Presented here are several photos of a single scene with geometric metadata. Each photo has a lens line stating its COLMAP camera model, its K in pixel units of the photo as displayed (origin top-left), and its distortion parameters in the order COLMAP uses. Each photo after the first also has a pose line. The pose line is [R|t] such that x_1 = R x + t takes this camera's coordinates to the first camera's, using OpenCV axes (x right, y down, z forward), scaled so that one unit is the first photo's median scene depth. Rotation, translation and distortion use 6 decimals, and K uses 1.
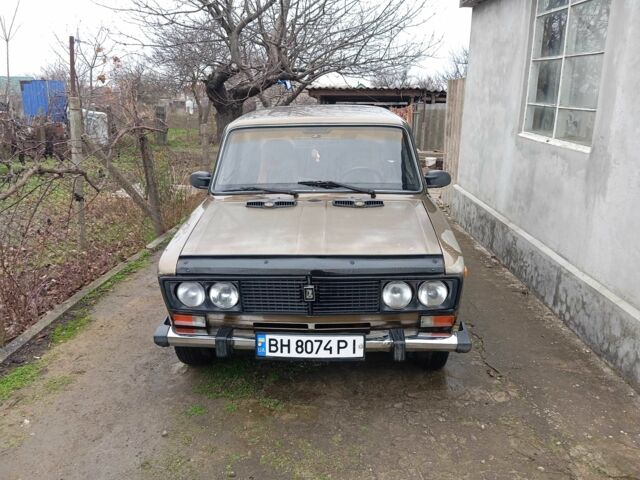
lens RADIAL K [[515.7, 0, 318.7], [0, 515.7, 237.8], [0, 0, 1]] dist [0.010789, -0.020464]
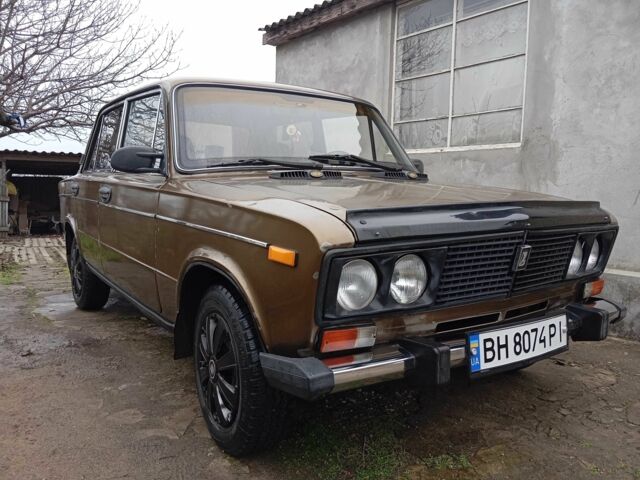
lens RADIAL K [[515.7, 0, 319.6], [0, 515.7, 239.9], [0, 0, 1]] dist [0.010789, -0.020464]
pose [[0.812590, -0.050254, 0.580665, -0.601418], [0.144624, 0.982502, -0.117358, 0.121886], [-0.564607, 0.179342, 0.805640, 0.589848]]
